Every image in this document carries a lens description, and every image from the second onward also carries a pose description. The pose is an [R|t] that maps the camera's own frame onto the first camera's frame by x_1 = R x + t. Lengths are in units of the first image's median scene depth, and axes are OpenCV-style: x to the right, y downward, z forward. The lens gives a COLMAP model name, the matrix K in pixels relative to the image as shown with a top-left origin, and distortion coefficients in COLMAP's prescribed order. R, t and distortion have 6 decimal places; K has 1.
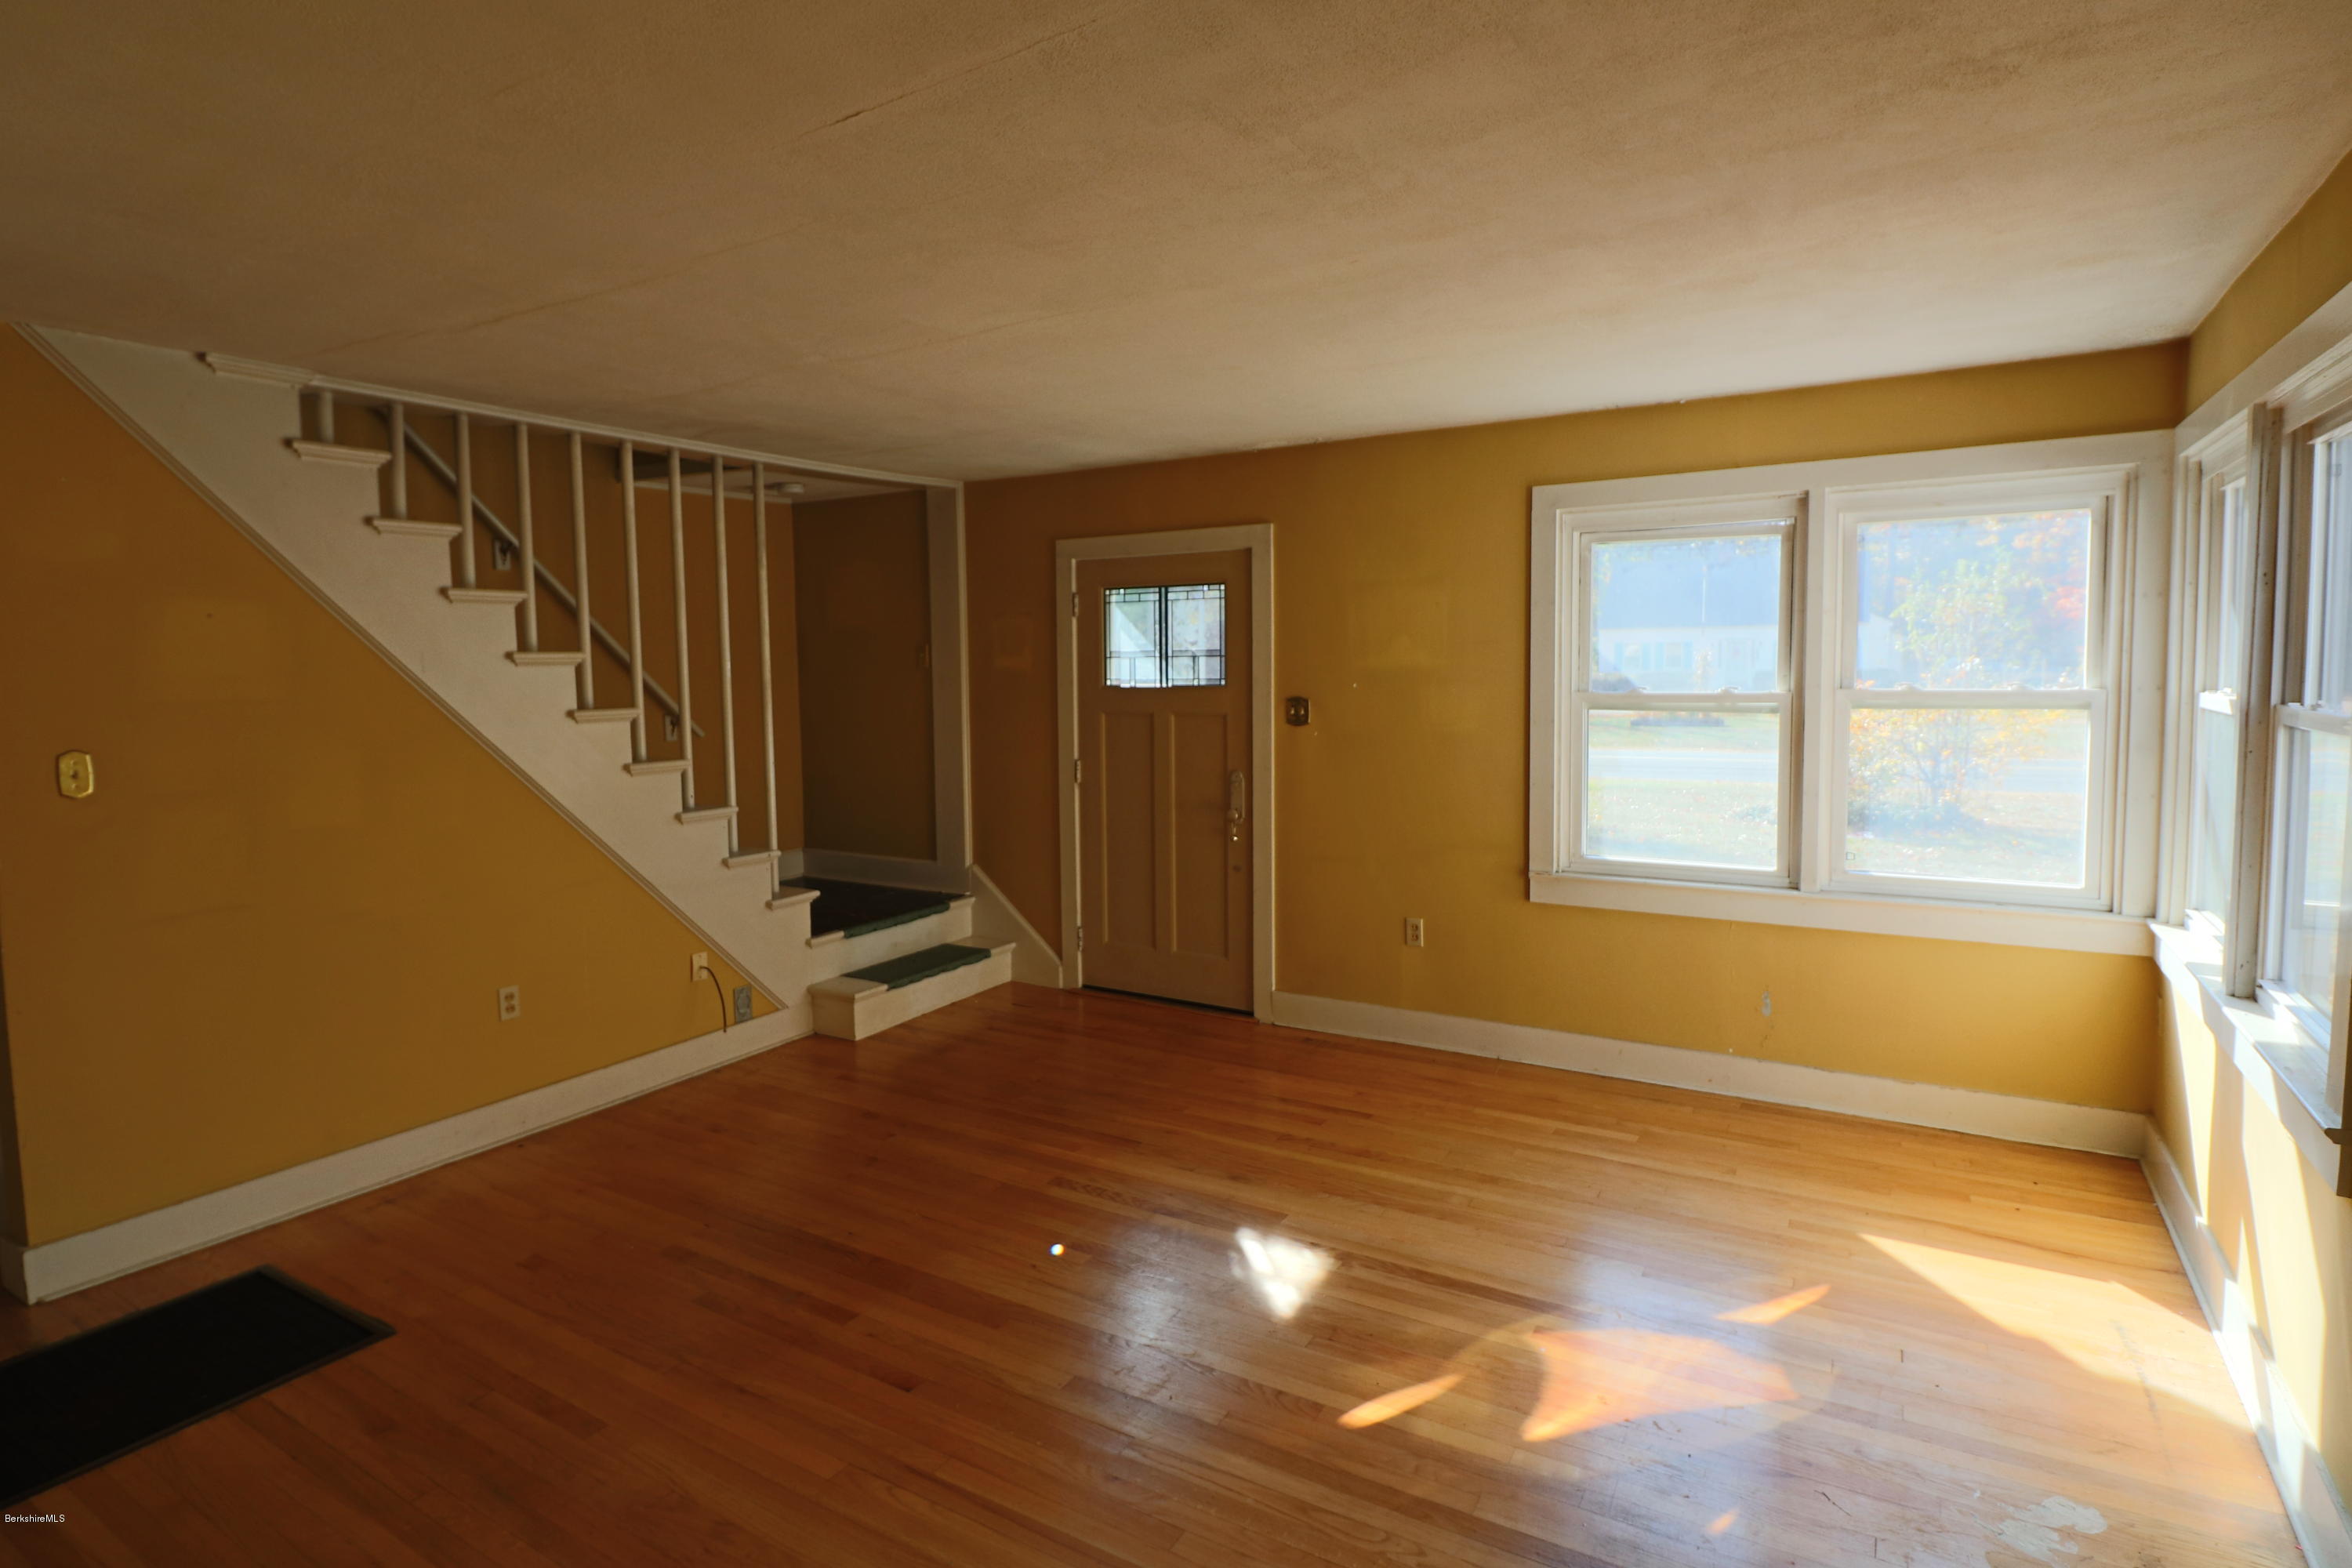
lens RADIAL K [[1210.9, 0, 1153.0], [0, 1210.9, 739.2], [0, 0, 1]] dist [-0.016244, -0.000582]
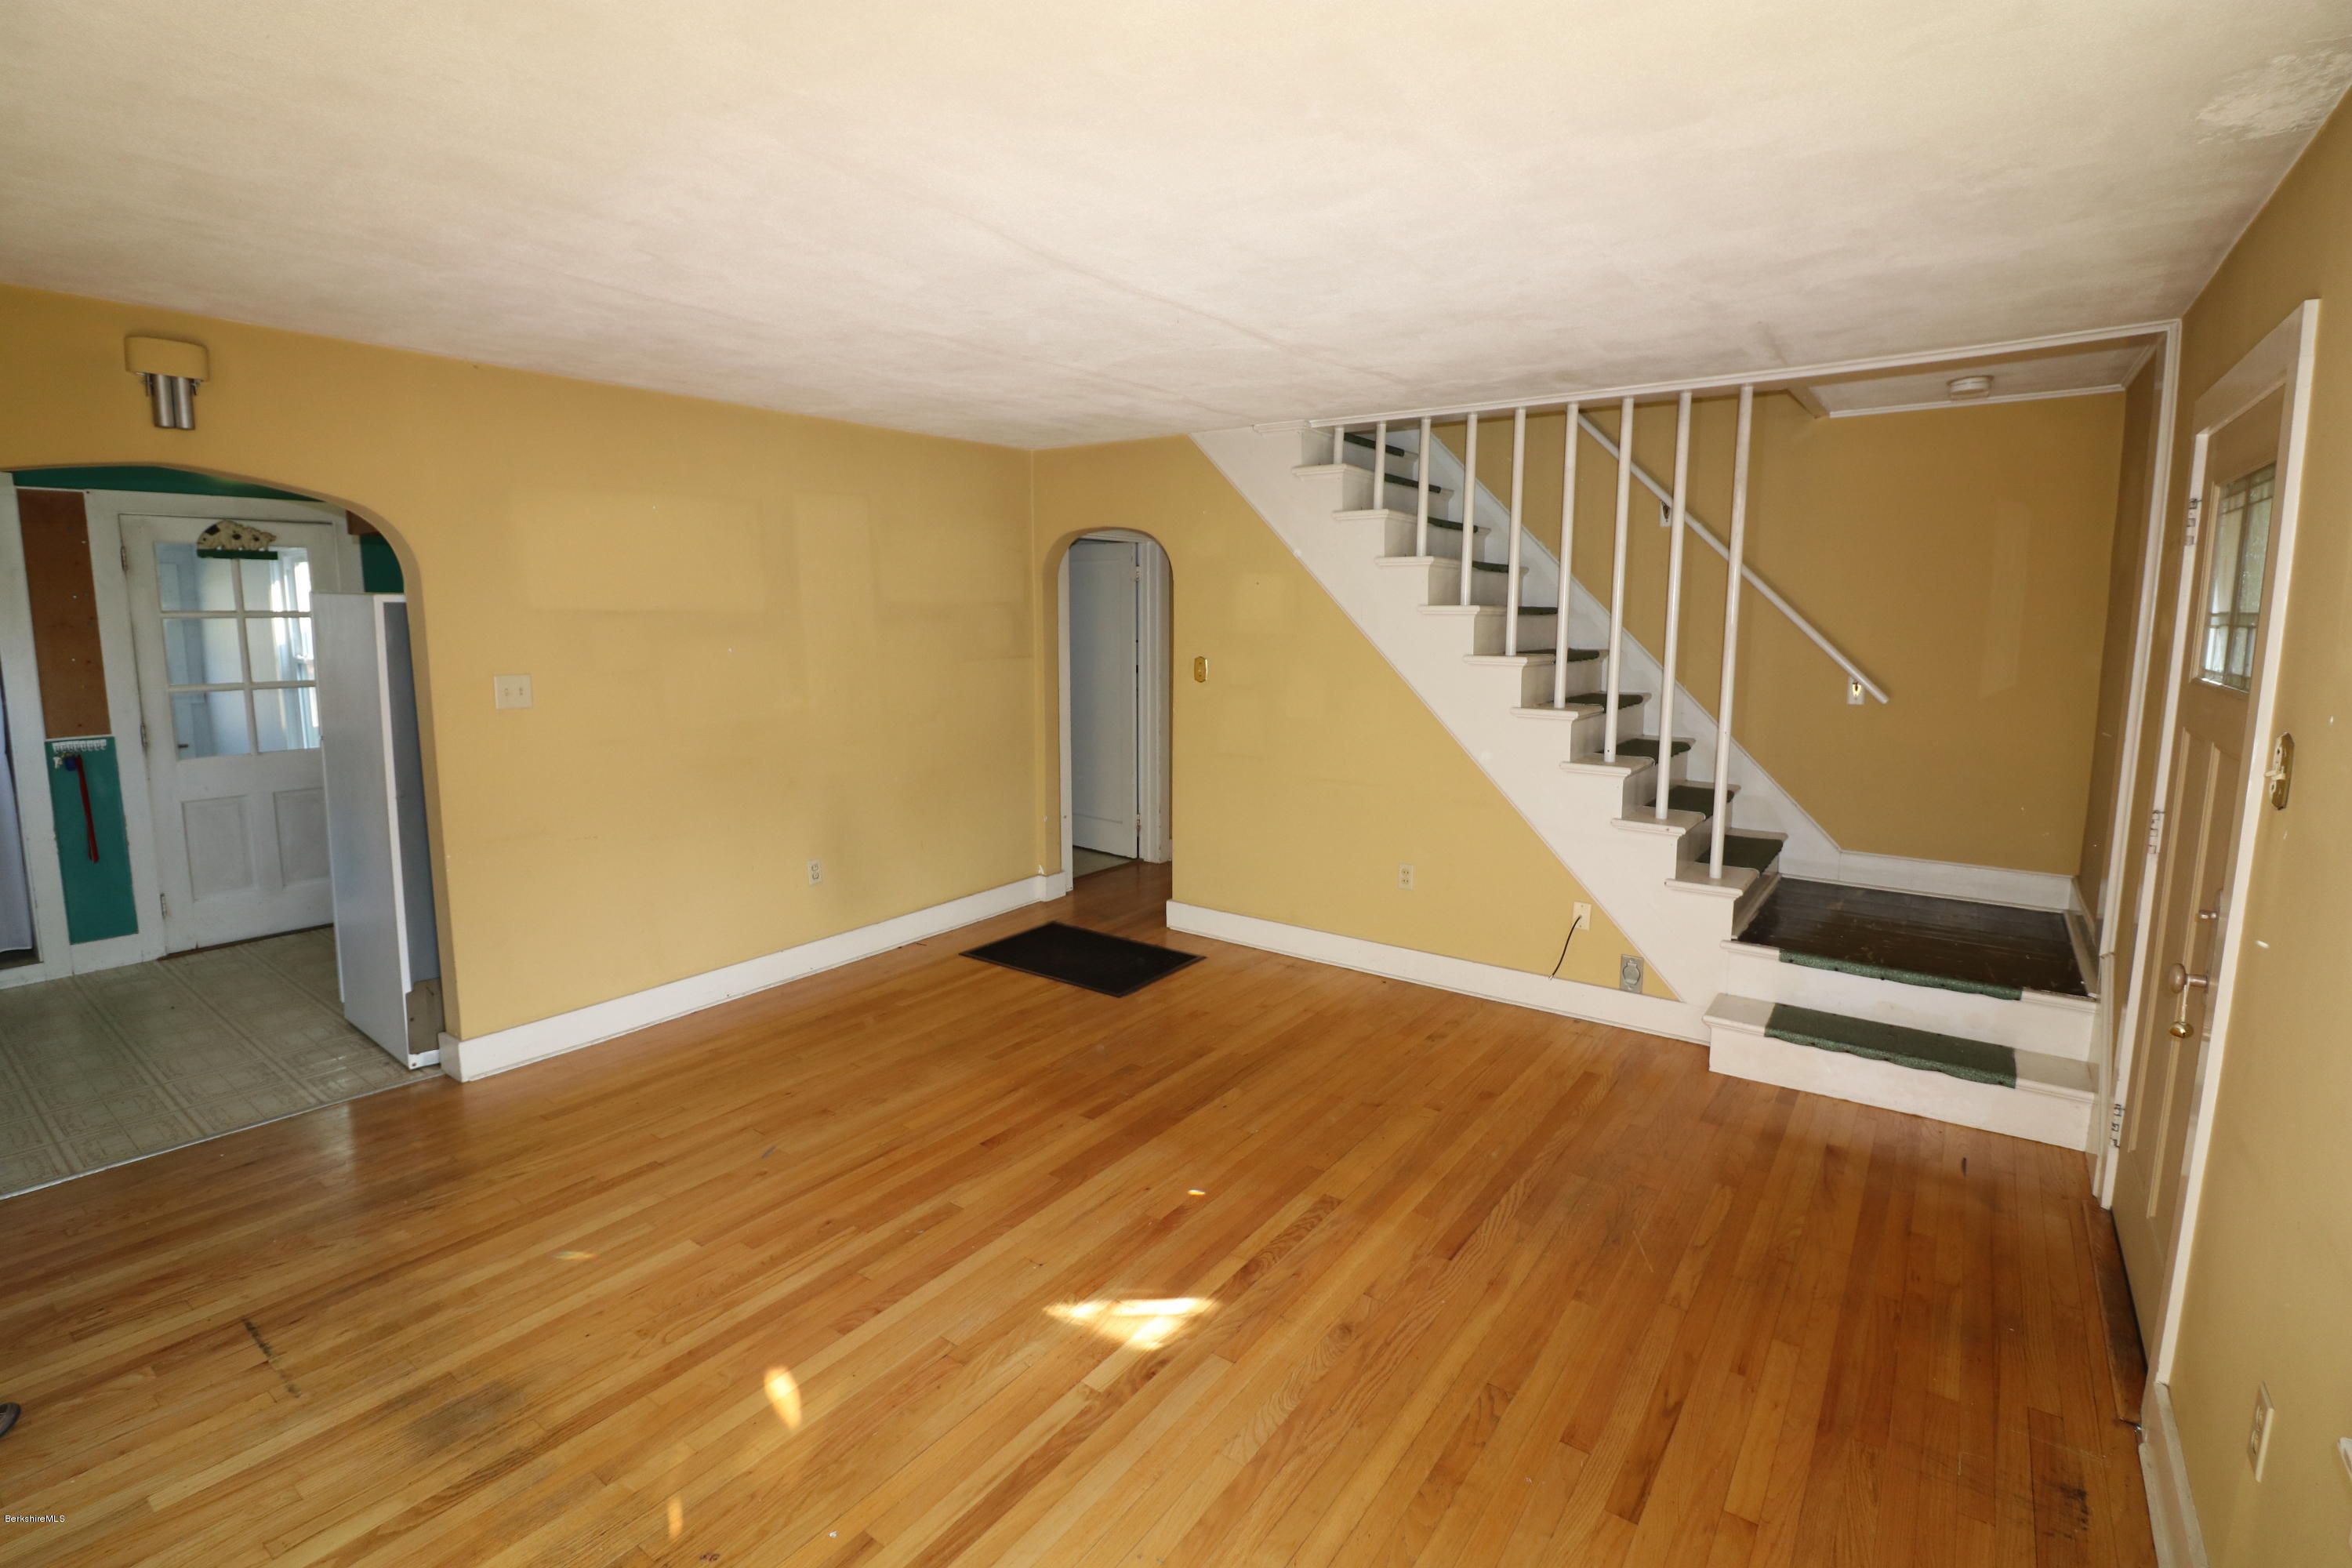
lens RADIAL K [[1076.8, 0, 1166.7], [0, 1076.8, 747.5], [0, 0, 1]] dist [-0.001479, -0.010147]
pose [[-0.084753, 0.142034, -0.986227, 0.483566], [-0.065996, 0.986814, 0.147790, -0.057433], [0.994214, 0.077612, -0.074261, 0.648543]]
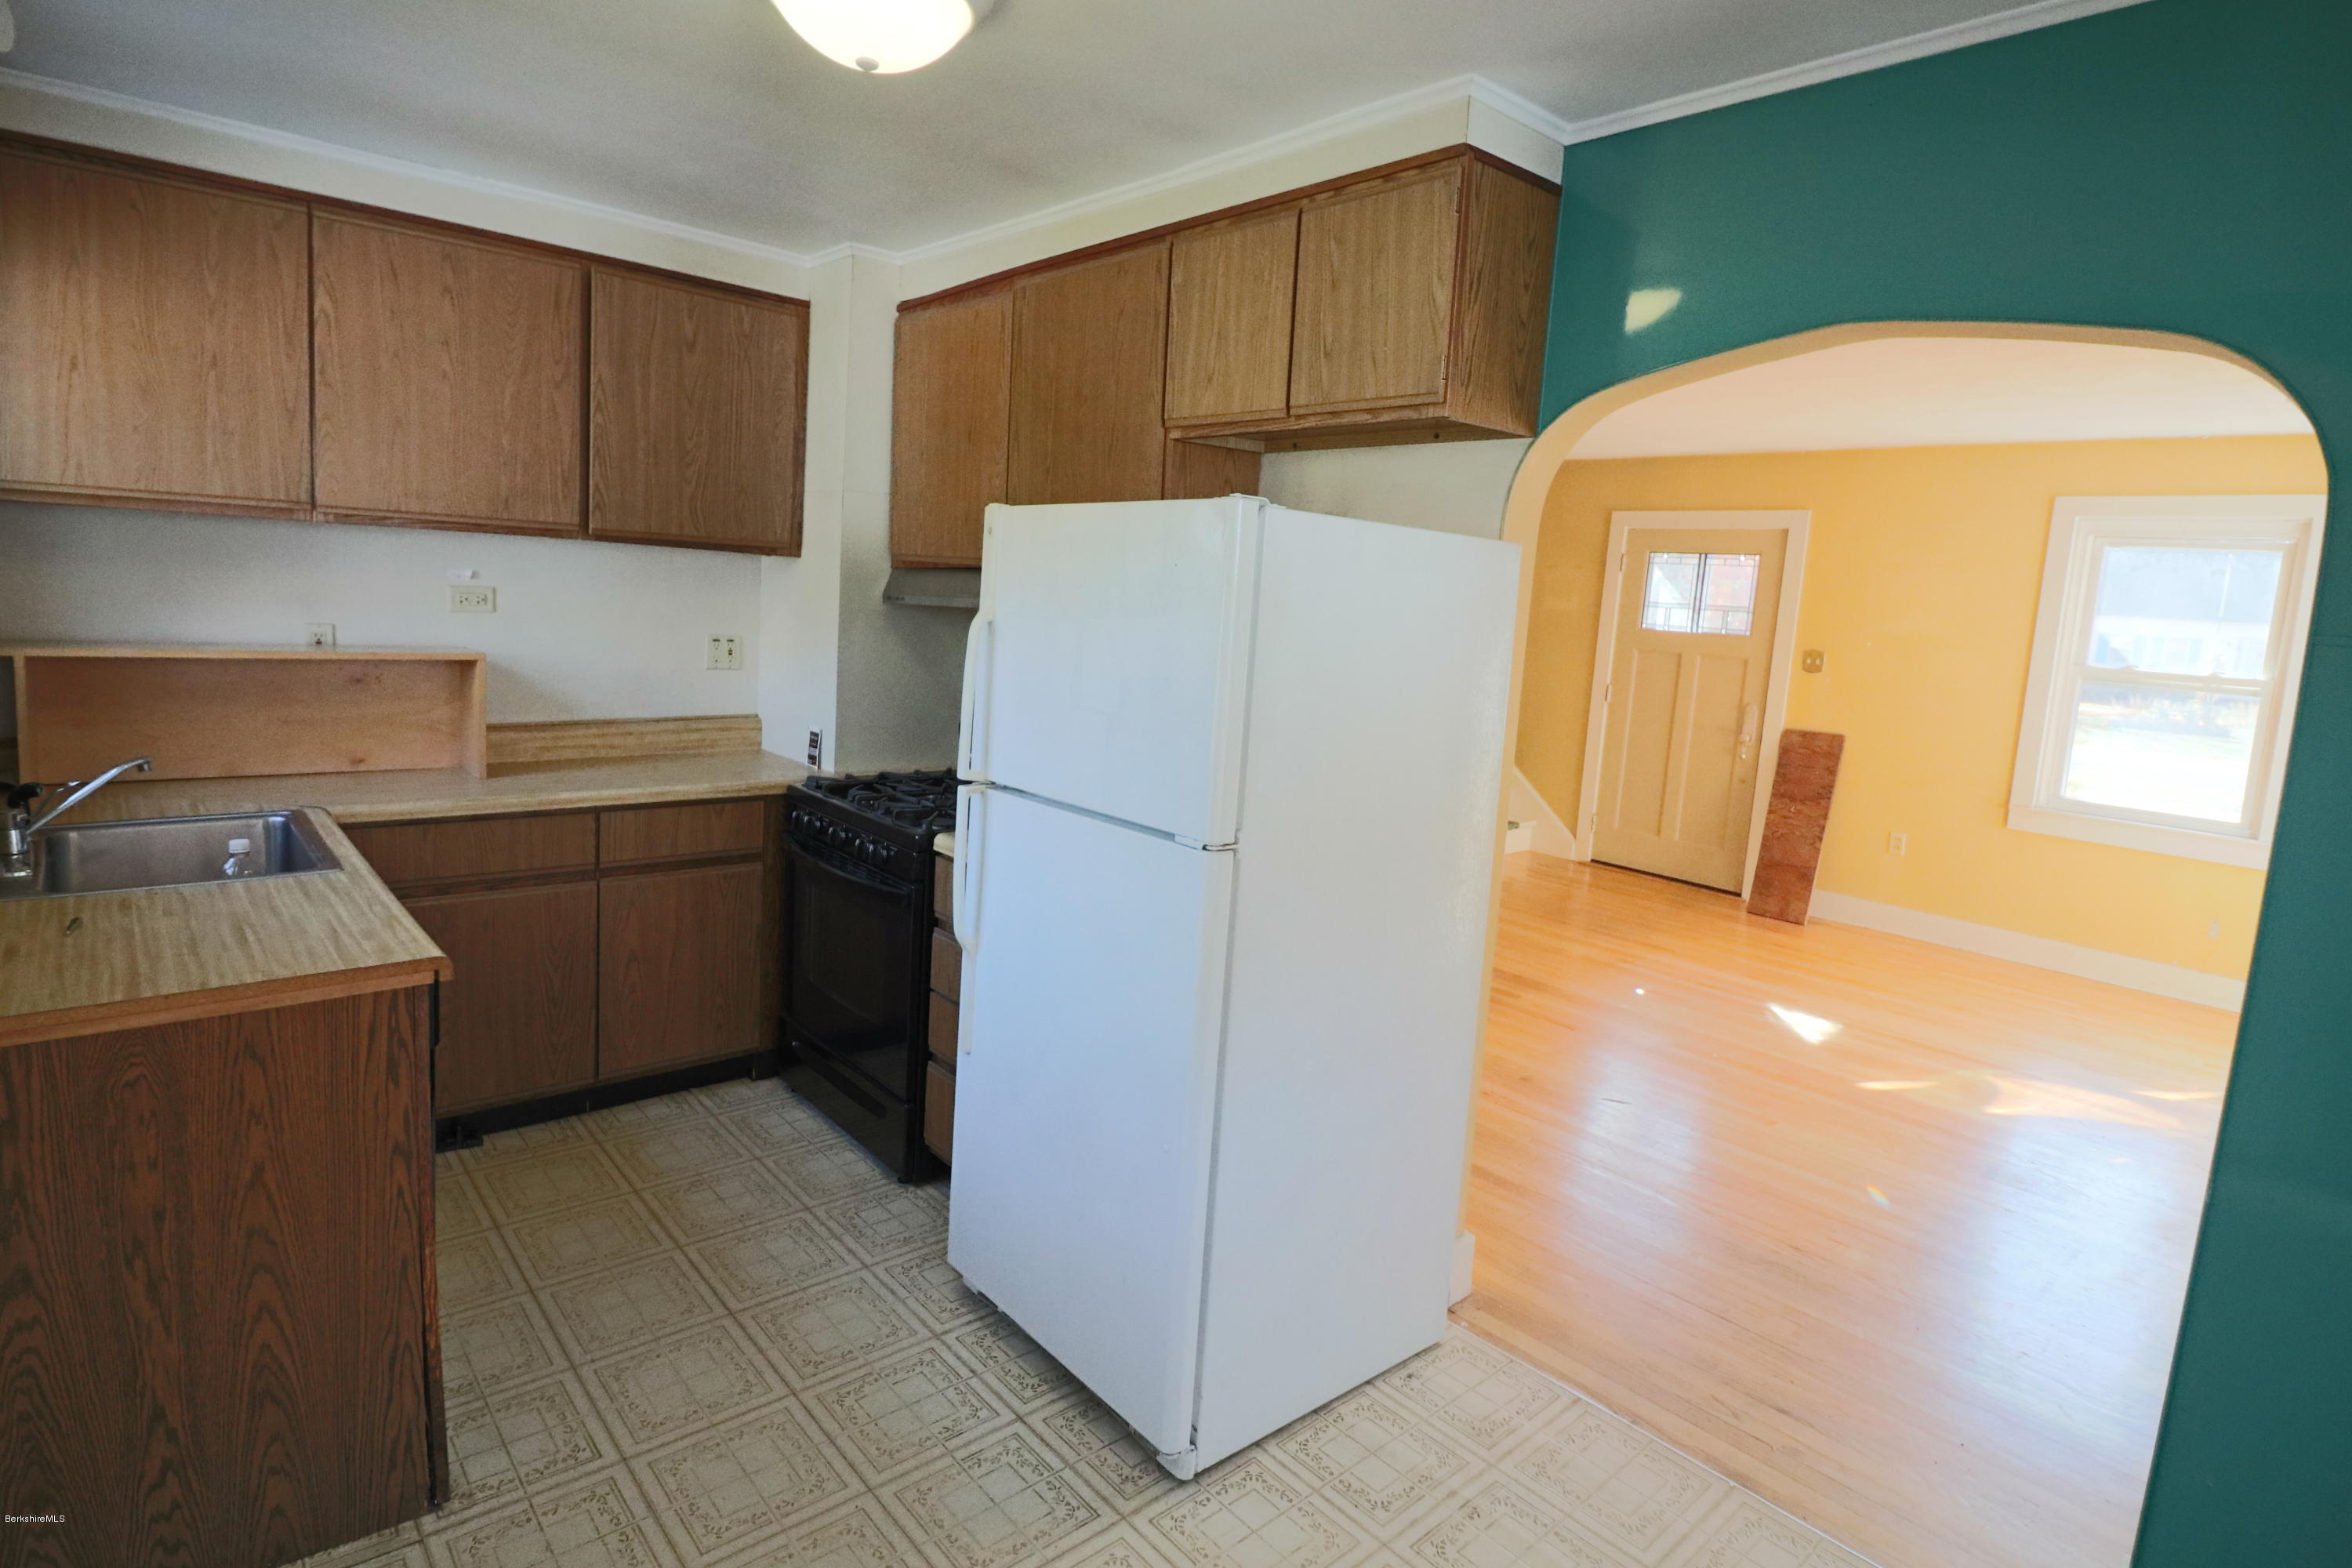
lens RADIAL K [[1210.9, 0, 1153.0], [0, 1210.9, 739.2], [0, 0, 1]] dist [-0.016244, -0.000582]
pose [[0.951123, 0.110754, -0.288267, -0.160208], [-0.094487, 0.993077, 0.069791, 0.034073], [0.294001, -0.039143, 0.955003, -0.394818]]
